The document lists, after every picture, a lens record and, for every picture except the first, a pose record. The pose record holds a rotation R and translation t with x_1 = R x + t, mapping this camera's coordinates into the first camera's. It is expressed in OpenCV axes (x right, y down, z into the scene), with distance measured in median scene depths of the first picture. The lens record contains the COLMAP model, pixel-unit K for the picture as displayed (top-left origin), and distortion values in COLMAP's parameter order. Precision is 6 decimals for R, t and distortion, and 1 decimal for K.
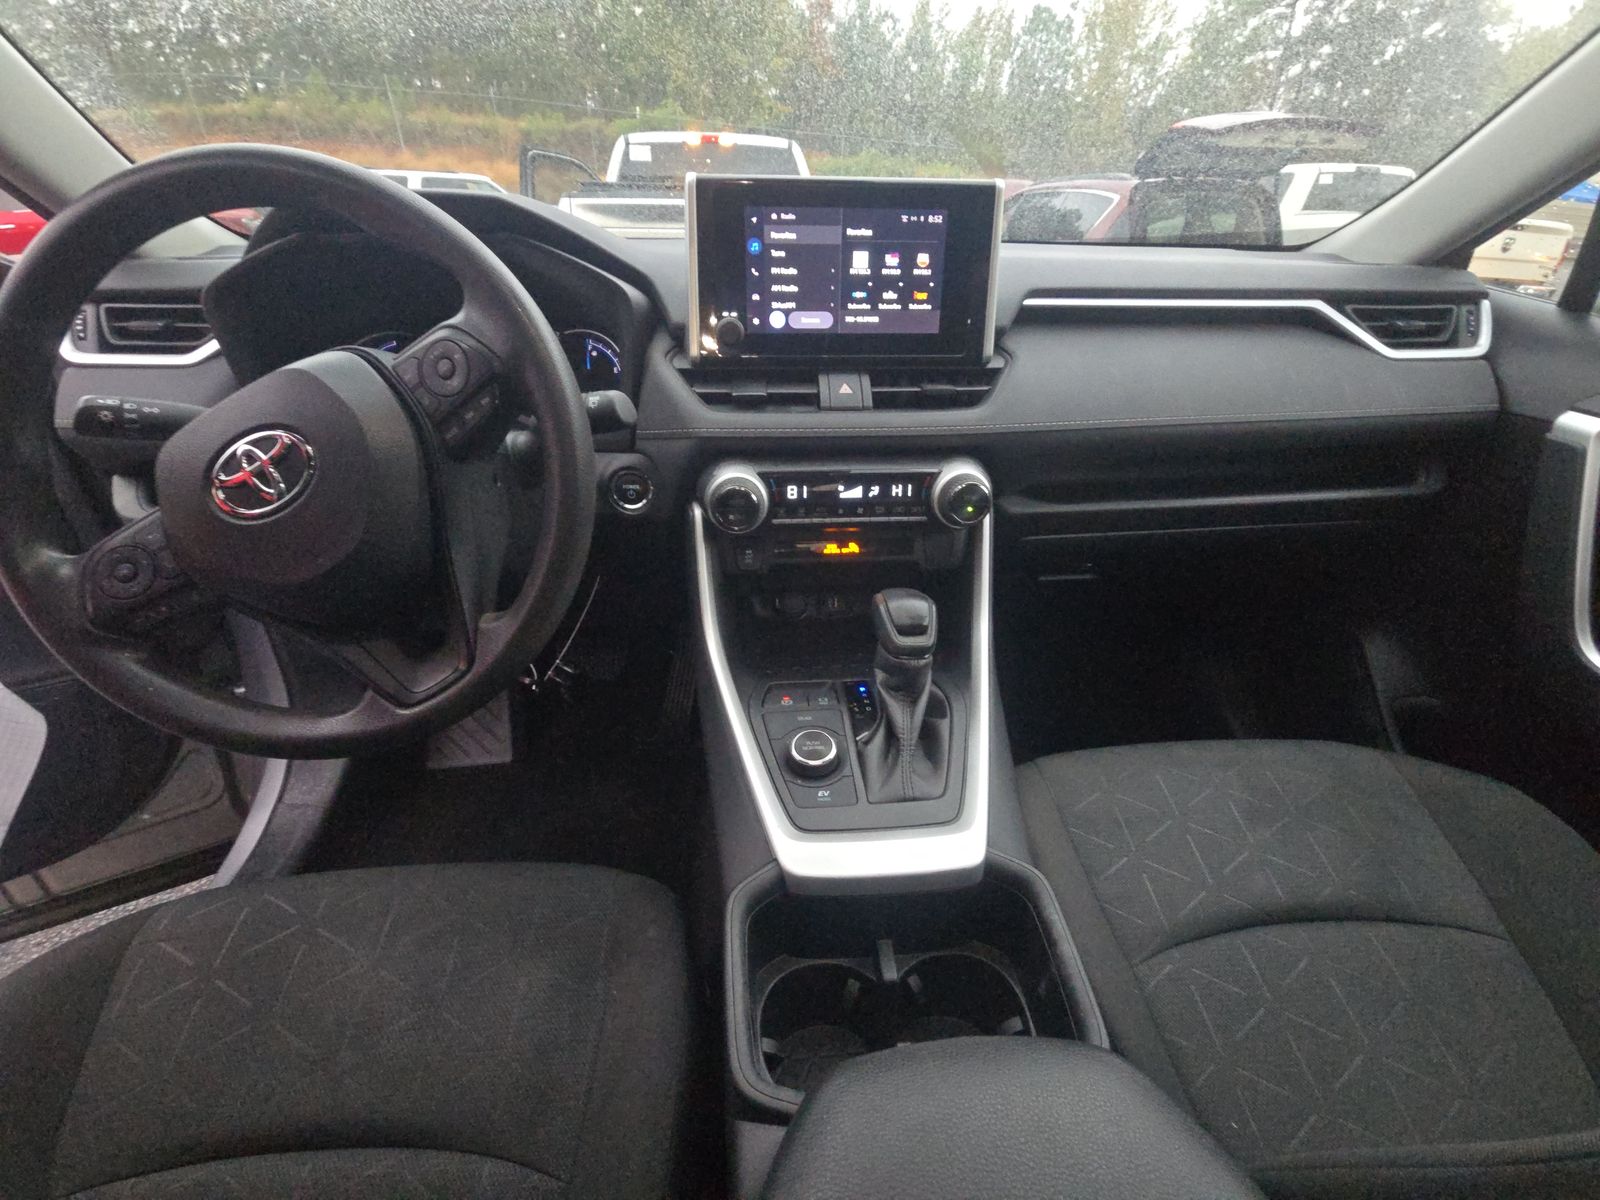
lens RADIAL K [[640.7, 0, 800.1], [0, 640.7, 607.8], [0, 0, 1]] dist [0.015950, -0.000771]
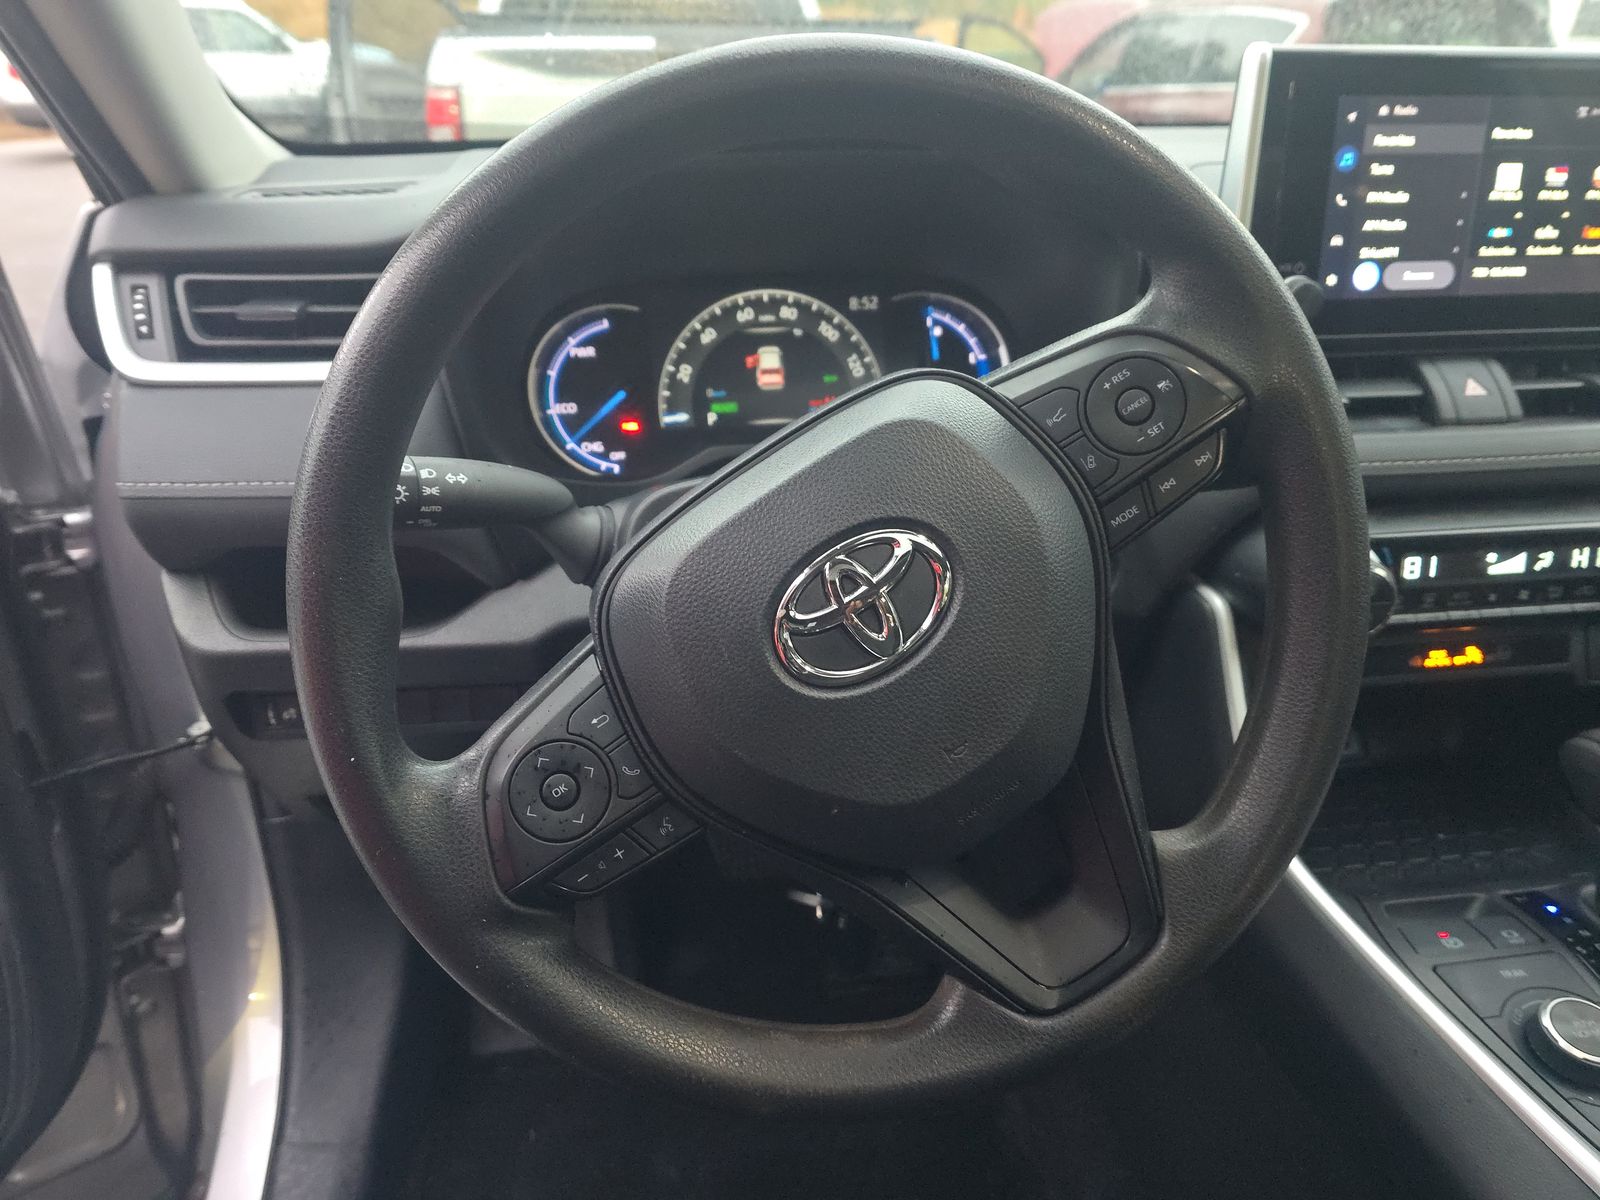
lens RADIAL K [[1083.7, 0, 792.3], [0, 1083.7, 613.0], [0, 0, 1]] dist [0.055940, -0.044198]
pose [[0.997714, -0.034248, 0.058260, -0.630653], [0.038297, 0.996821, -0.069867, -0.092708], [-0.055682, 0.071938, 0.995854, 0.051809]]
